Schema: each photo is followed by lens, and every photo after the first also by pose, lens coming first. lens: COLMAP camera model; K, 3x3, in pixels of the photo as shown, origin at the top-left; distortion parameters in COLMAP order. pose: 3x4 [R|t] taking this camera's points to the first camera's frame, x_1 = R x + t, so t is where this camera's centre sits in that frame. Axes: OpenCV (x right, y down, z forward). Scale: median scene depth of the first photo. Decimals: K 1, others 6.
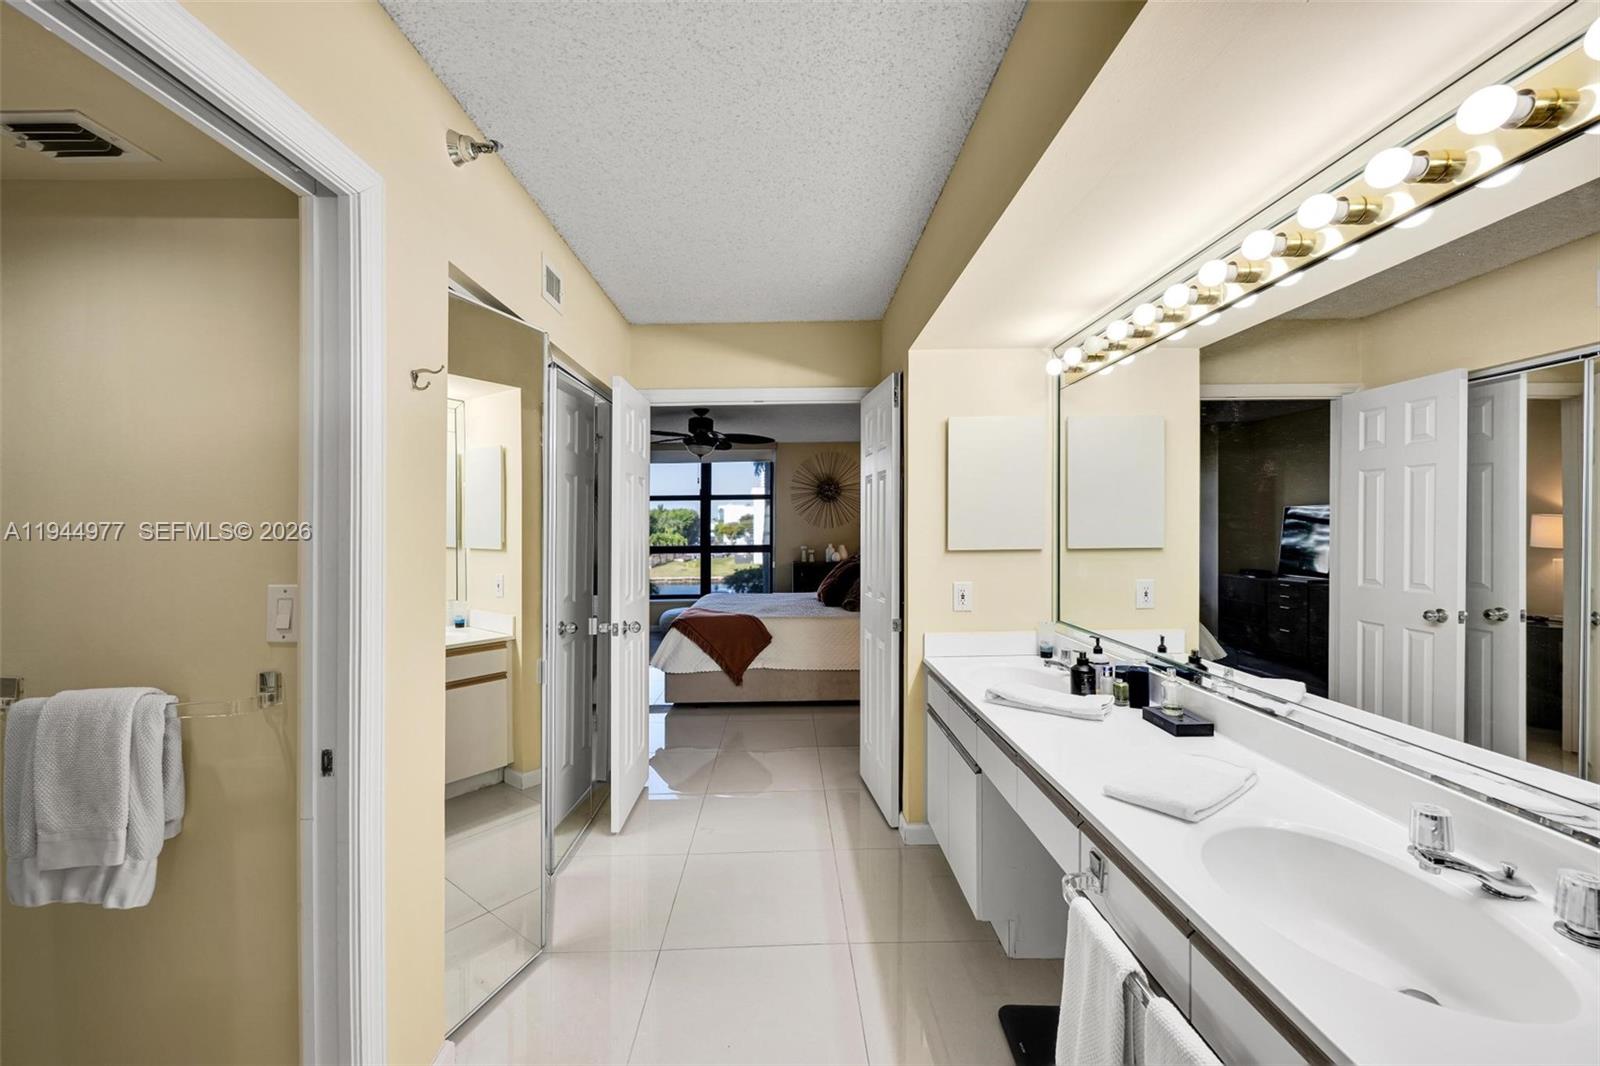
lens RADIAL K [[631.4, 0, 797.3], [0, 631.4, 529.3], [0, 0, 1]] dist [-0.002579, -0.000036]
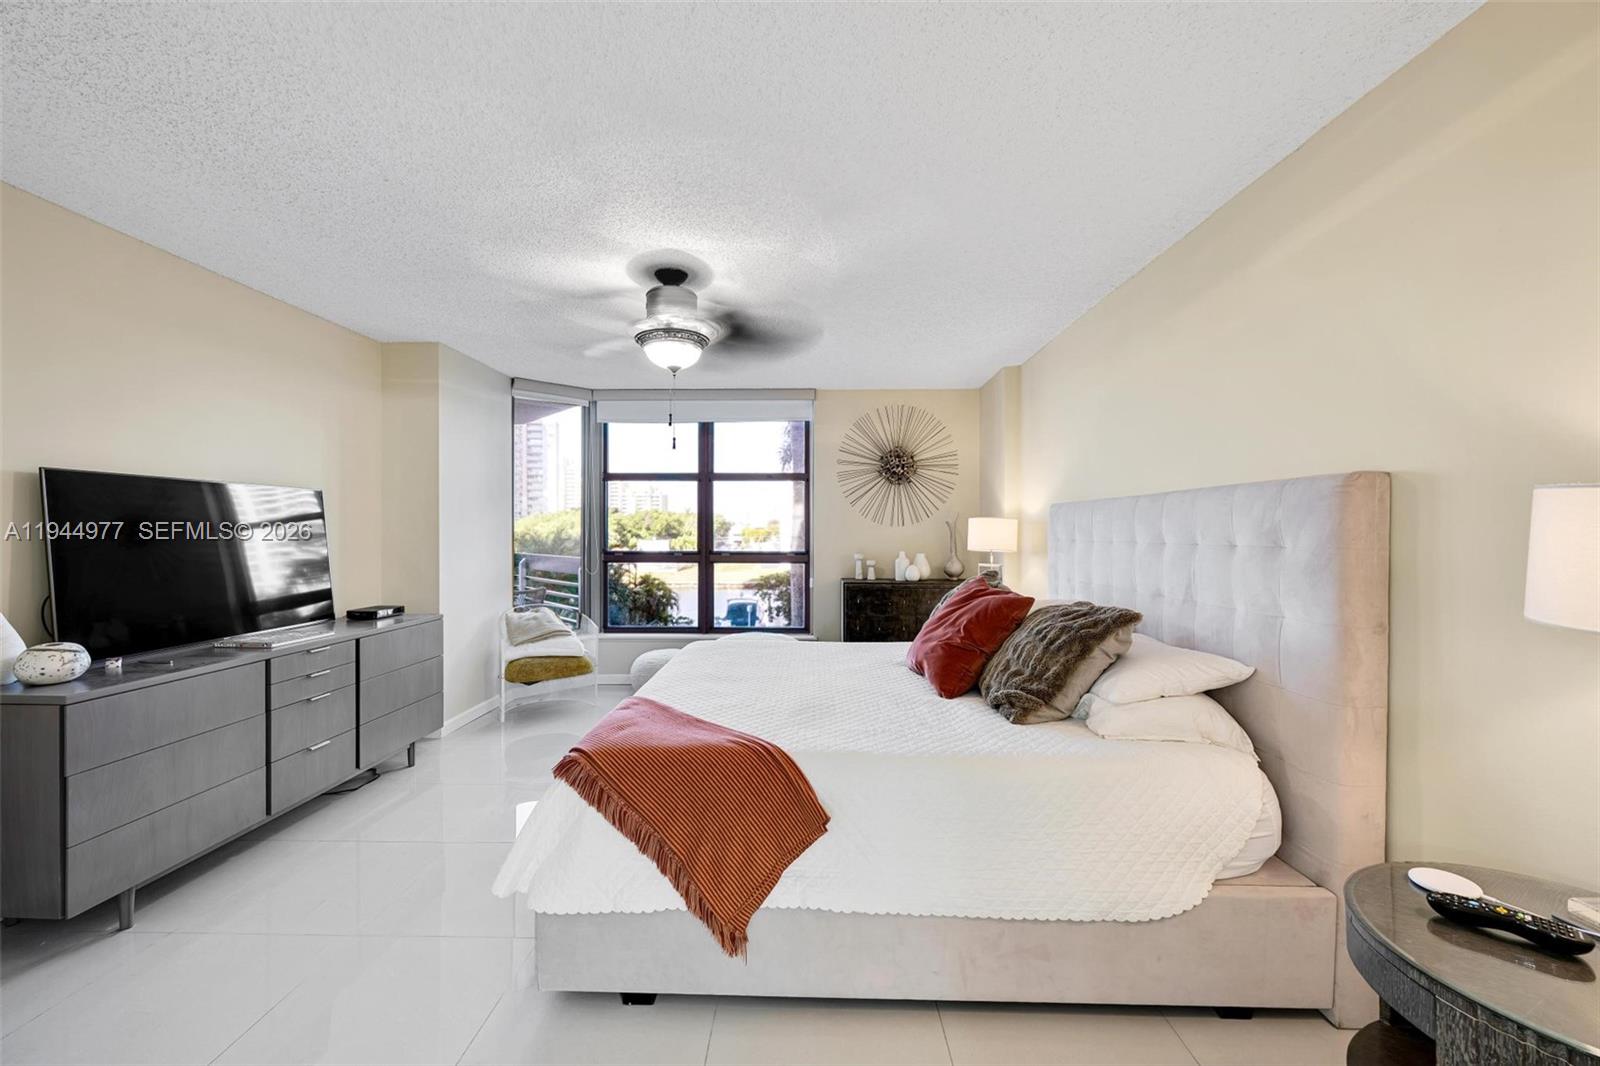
lens RADIAL K [[631.4, 0, 795.3], [0, 631.4, 538.4], [0, 0, 1]] dist [-0.002579, -0.000036]
pose [[0.998954, 0.005314, -0.045409, -0.025108], [-0.004977, 0.999959, 0.007530, 0.006315], [0.045448, -0.007296, 0.998940, 0.367720]]
